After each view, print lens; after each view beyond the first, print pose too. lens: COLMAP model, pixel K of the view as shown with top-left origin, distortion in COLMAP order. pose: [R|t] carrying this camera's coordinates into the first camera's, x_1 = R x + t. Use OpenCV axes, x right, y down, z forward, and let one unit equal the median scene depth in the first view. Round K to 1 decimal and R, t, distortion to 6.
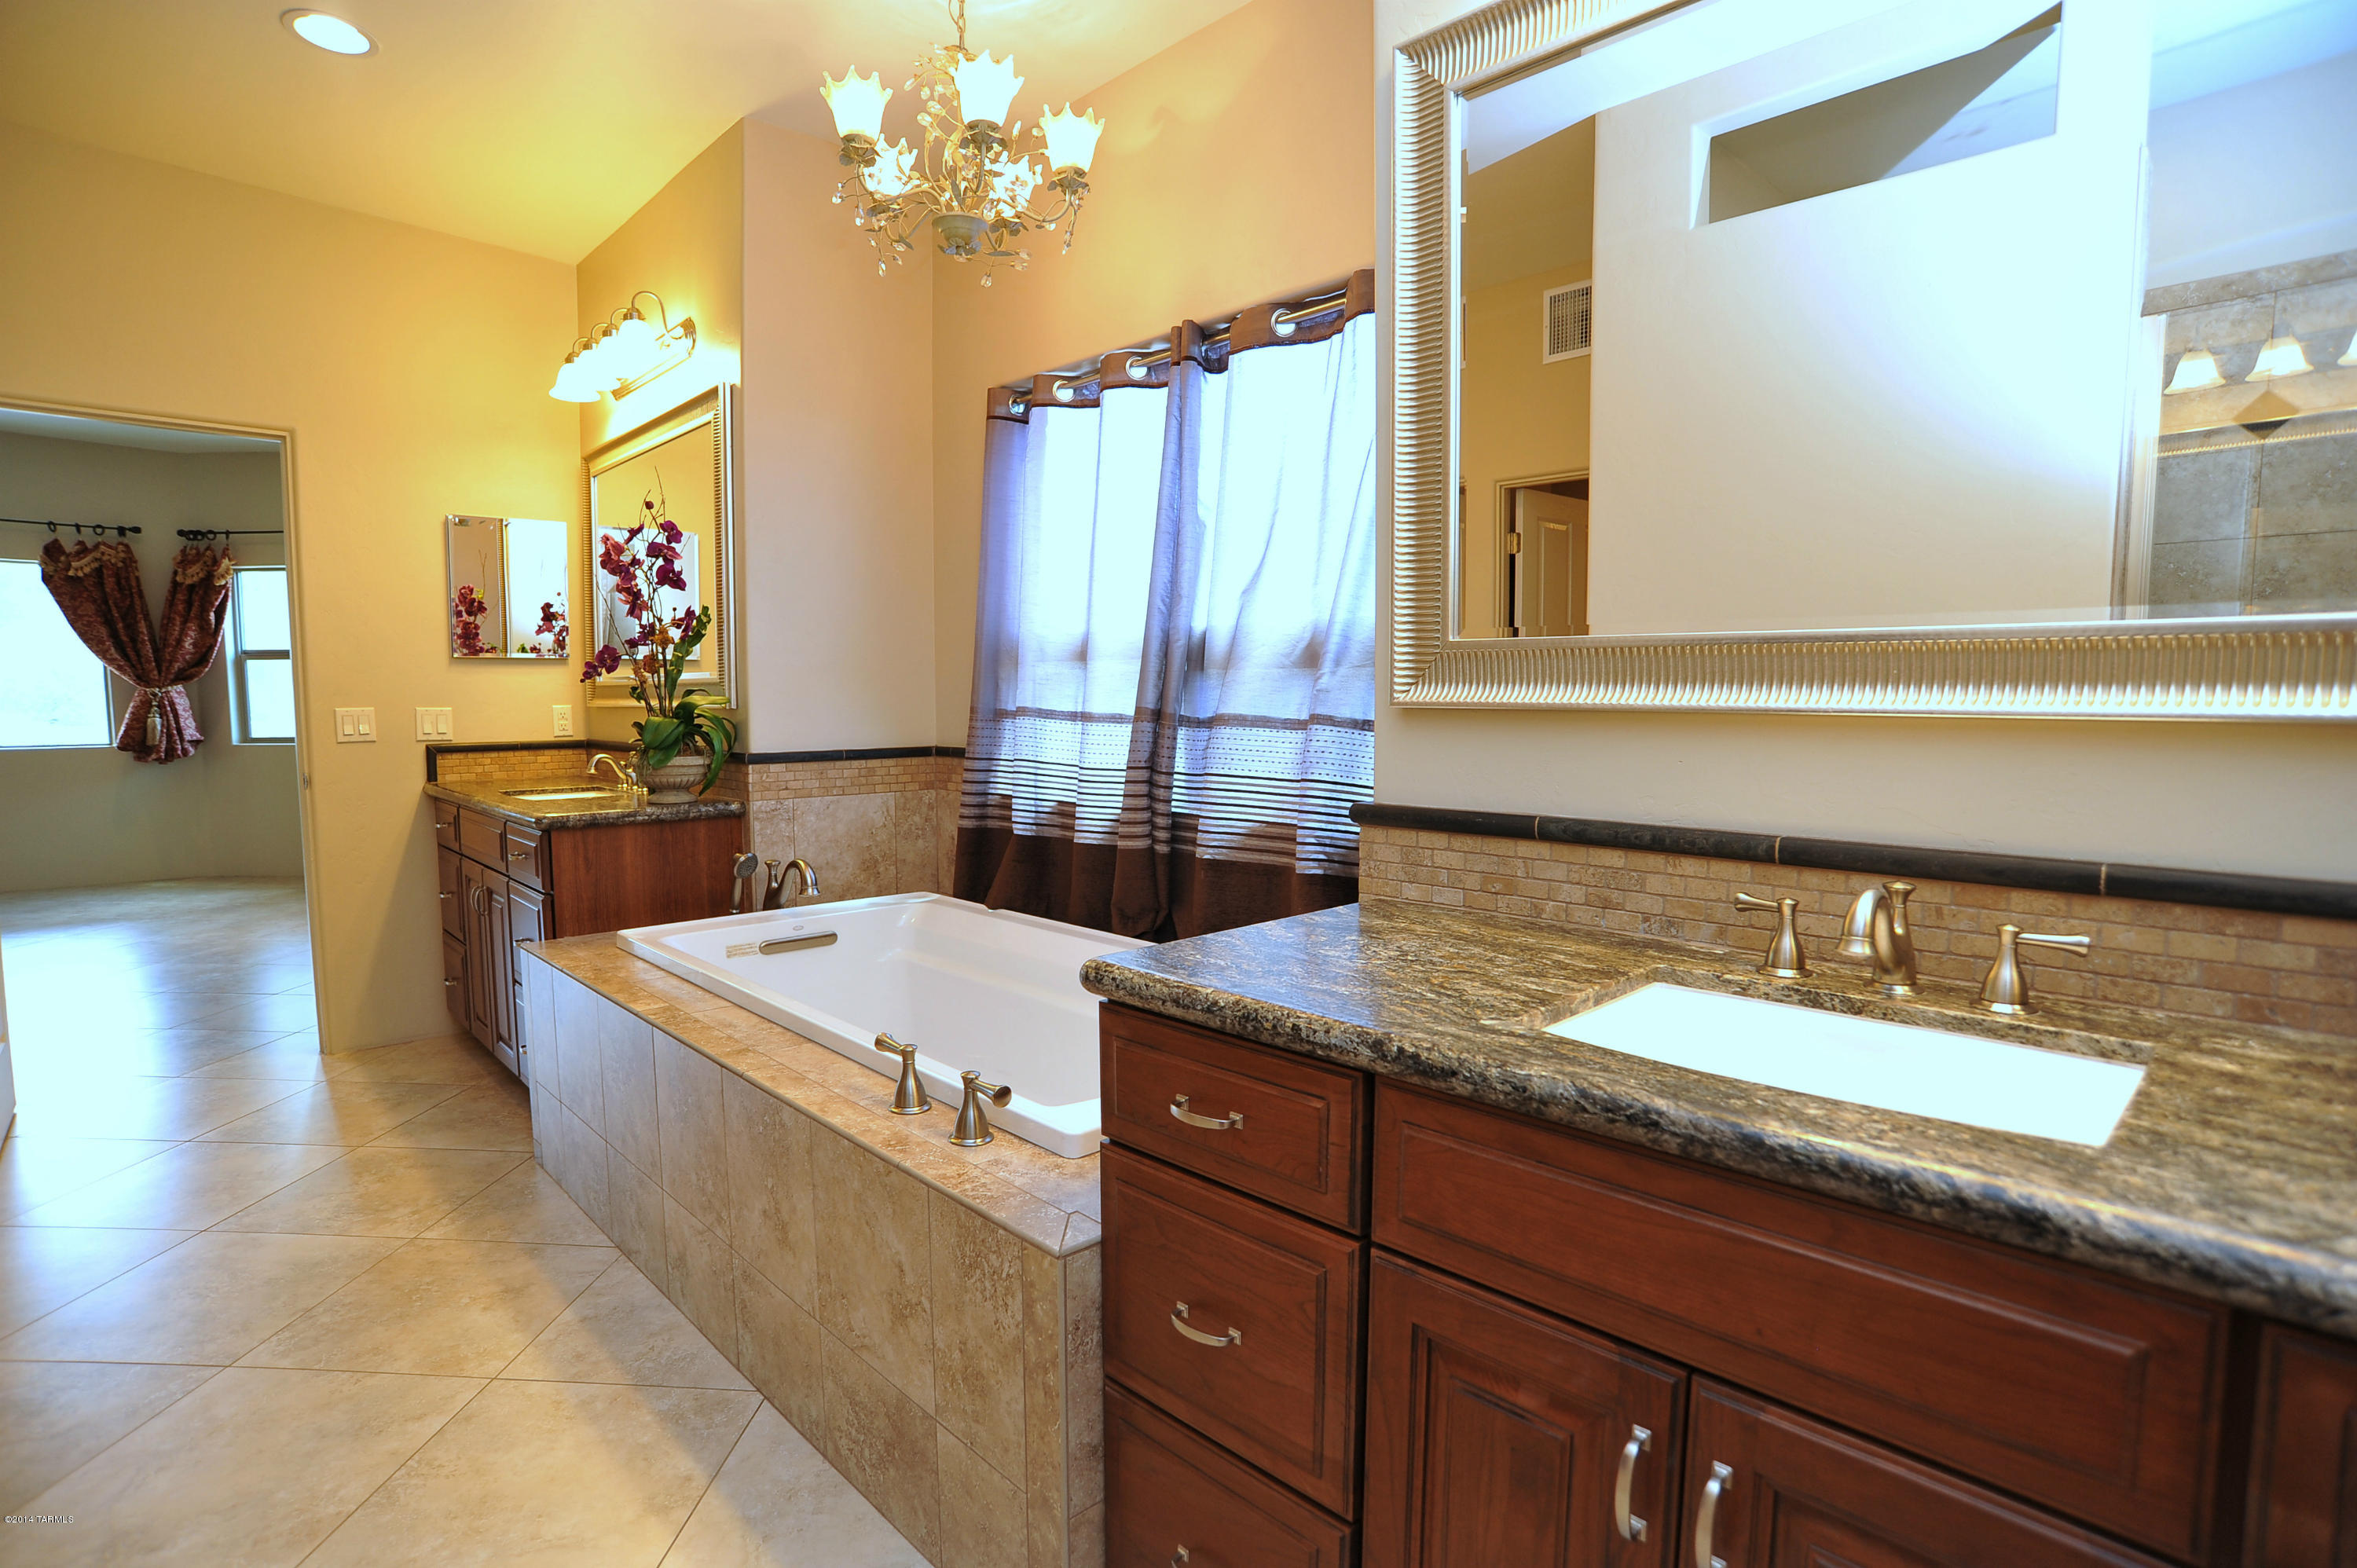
lens RADIAL K [[1195.4, 0, 1176.3], [0, 1195.4, 793.8], [0, 0, 1]] dist [-0.109062, 0.054783]
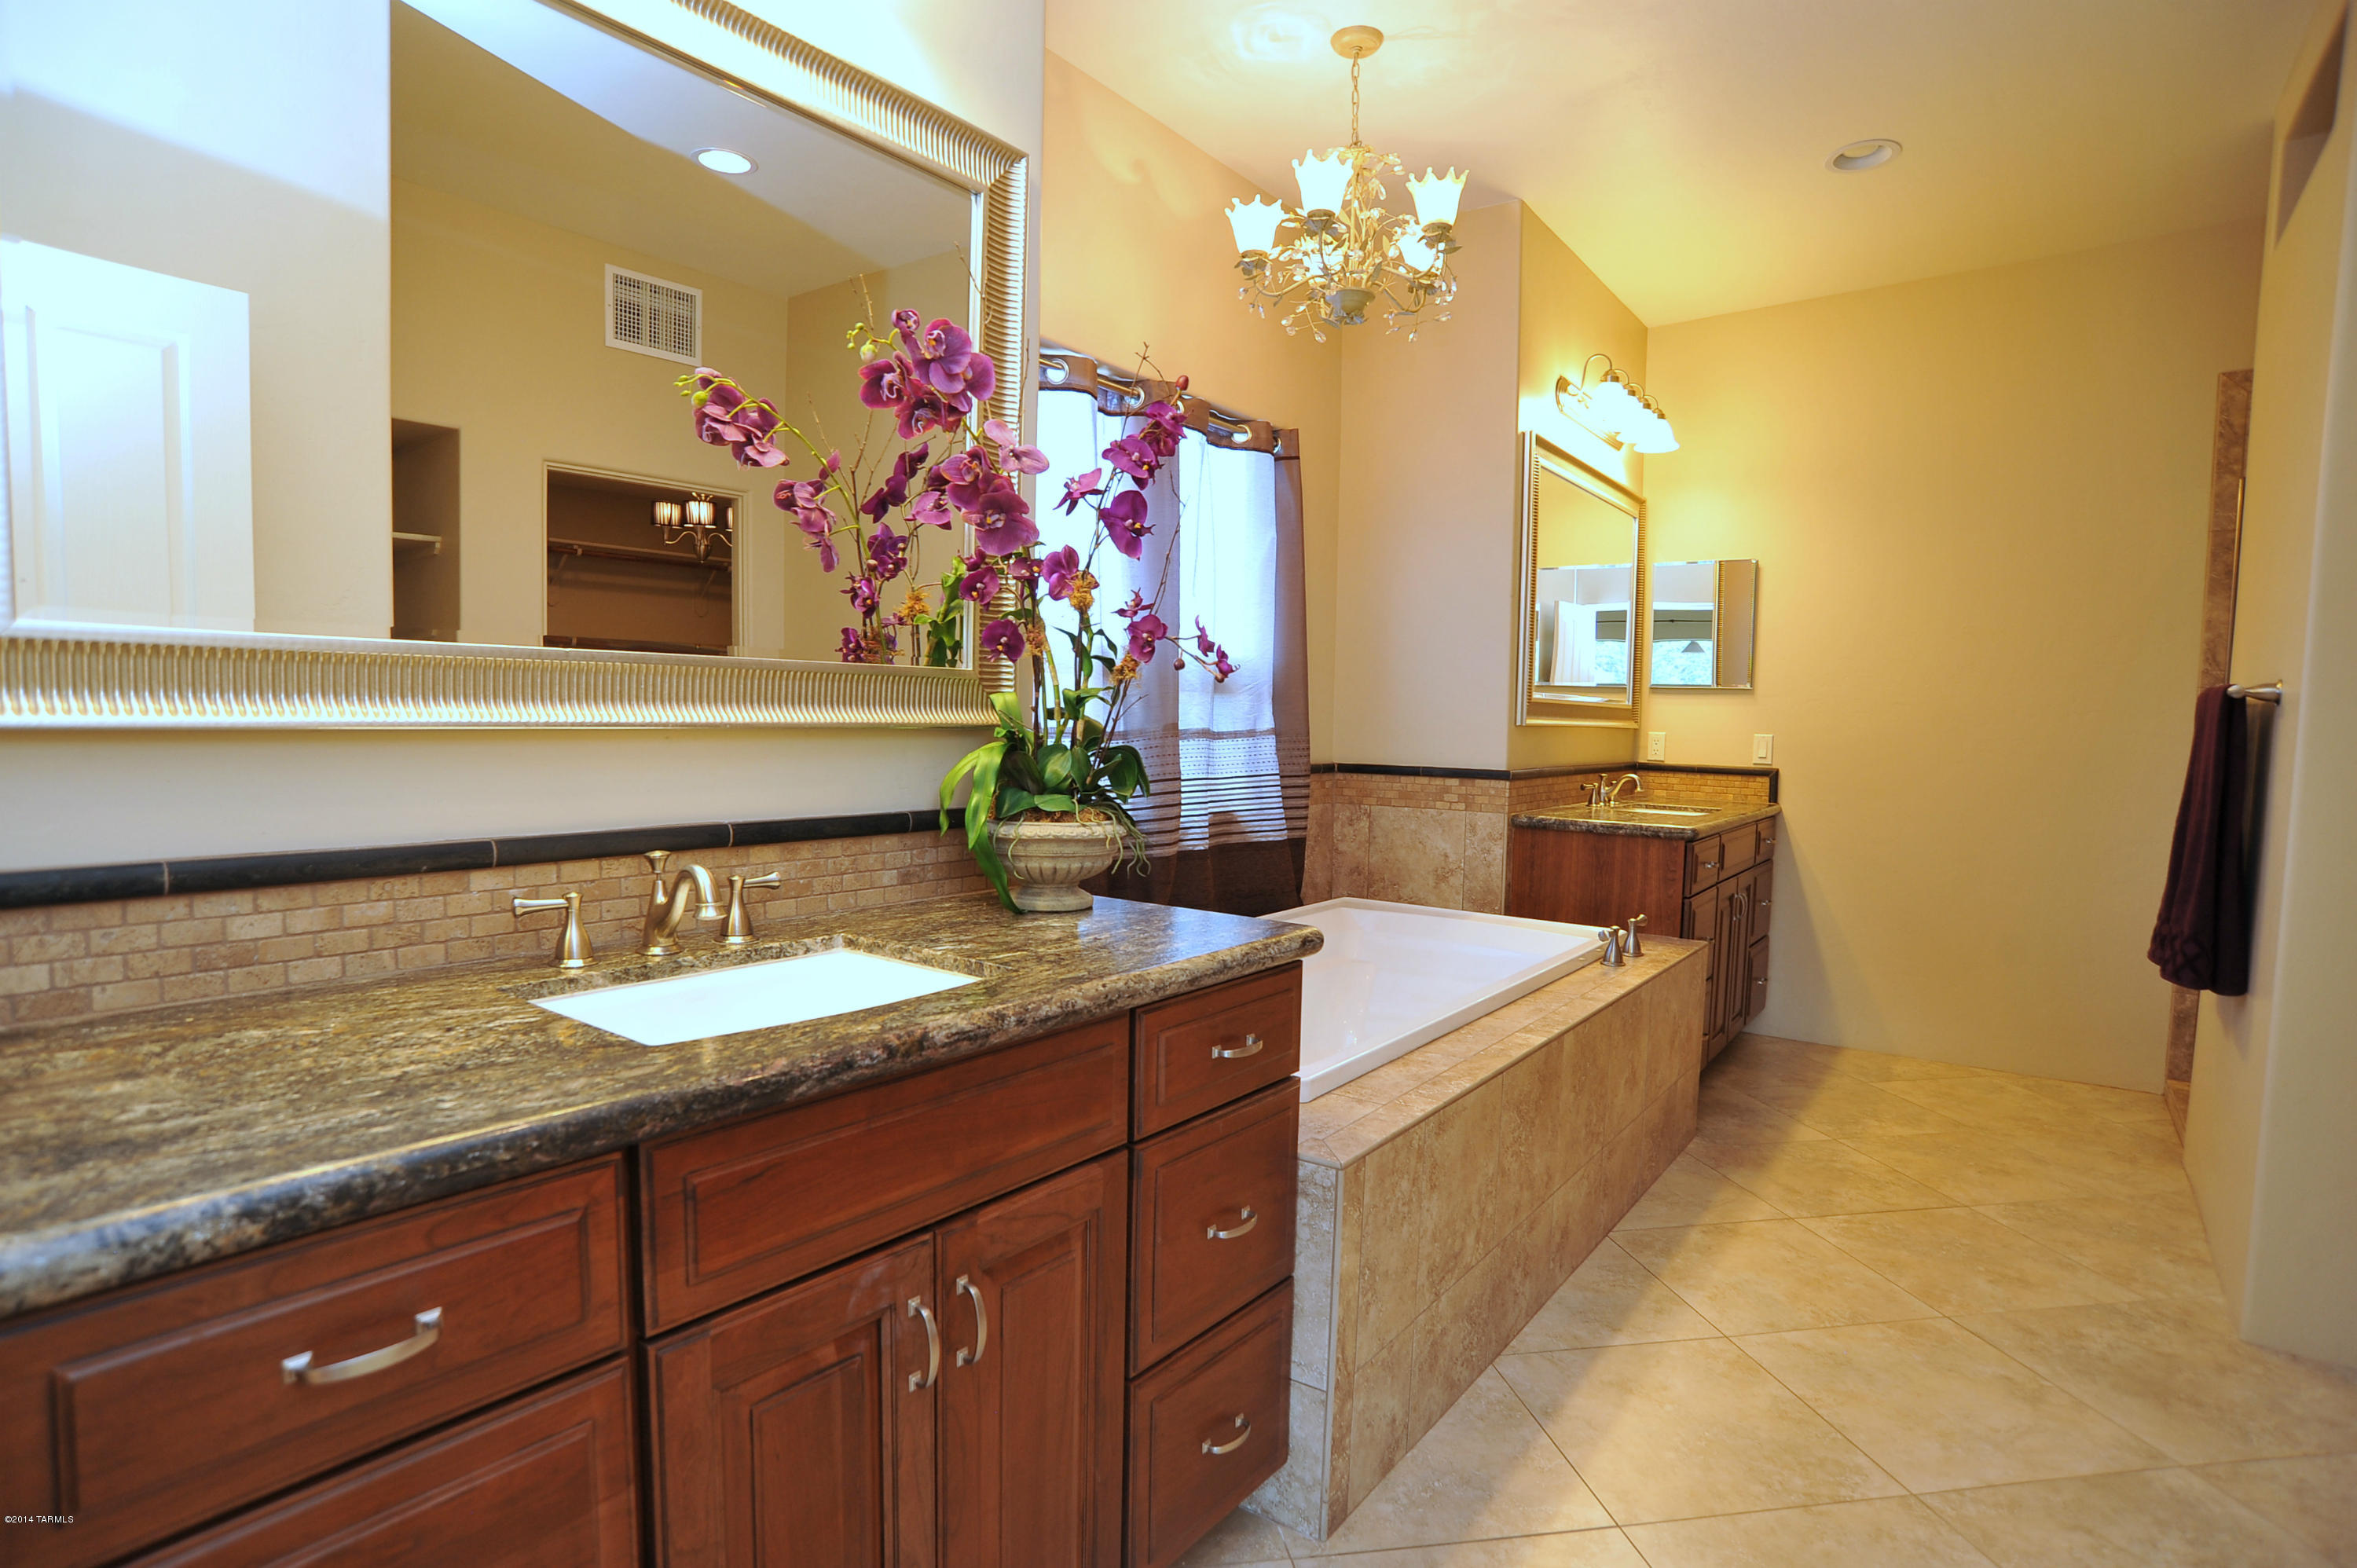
lens RADIAL K [[1195.4, 0, 1176.3], [0, 1195.4, 793.8], [0, 0, 1]] dist [-0.109062, 0.054783]
pose [[-0.168258, -0.072503, 0.983073, -1.114346], [0.063805, 0.994399, 0.084258, -0.099302], [-0.983676, 0.076902, -0.162690, 1.184192]]
